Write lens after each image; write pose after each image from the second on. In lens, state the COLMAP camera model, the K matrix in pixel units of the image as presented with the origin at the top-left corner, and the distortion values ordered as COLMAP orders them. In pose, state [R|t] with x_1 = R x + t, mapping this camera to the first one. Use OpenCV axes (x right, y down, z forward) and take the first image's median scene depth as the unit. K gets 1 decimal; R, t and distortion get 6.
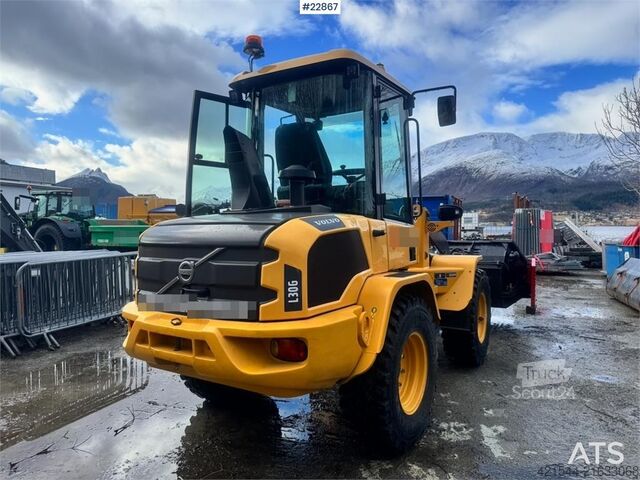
lens RADIAL K [[448.1, 0, 320.0], [0, 448.1, 240.0], [0, 0, 1]] dist [0.080206, -0.104940]
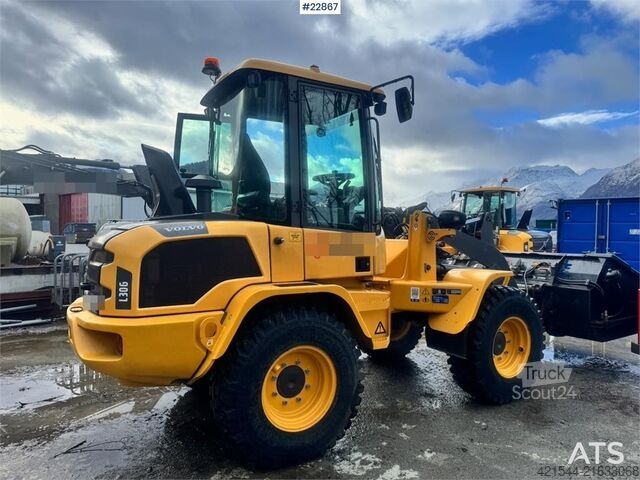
lens RADIAL K [[445.4, 0, 319.5], [0, 445.4, 241.7], [0, 0, 1]] dist [0.127267, -0.187604]
pose [[0.888391, 0.022328, -0.458544, 0.638595], [-0.025822, 0.999666, -0.001350, -0.013758], [0.458361, 0.013040, 0.888671, 0.165924]]
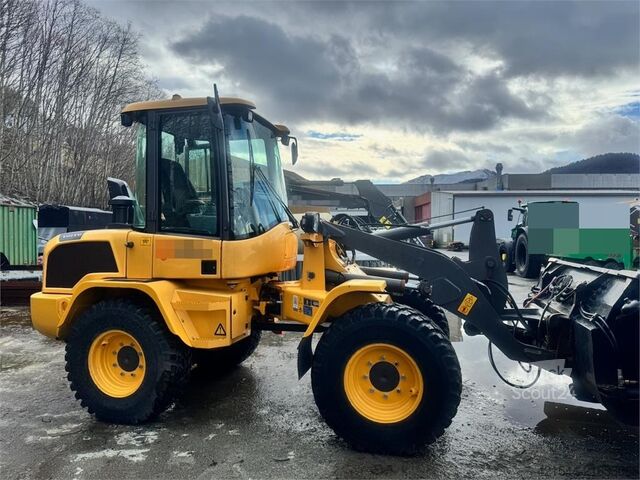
lens RADIAL K [[448.1, 0, 320.0], [0, 448.1, 240.0], [0, 0, 1]] dist [0.080206, -0.104940]
pose [[0.294305, 0.010867, -0.955650, 1.422115], [-0.027649, 0.999614, 0.002852, -0.044602], [0.955311, 0.025583, 0.294492, 1.096975]]
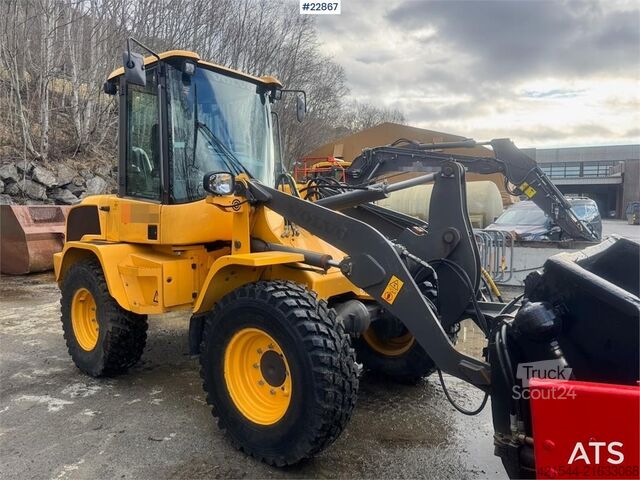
lens RADIAL K [[453.7, 0, 320.0], [0, 453.7, 240.0], [0, 0, 1]] dist [0.039511, -0.048861]
pose [[-0.128831, 0.071437, -0.989090, 1.306761], [-0.032690, 0.996554, 0.076234, -0.044250], [0.991128, 0.042155, -0.126052, 1.720408]]
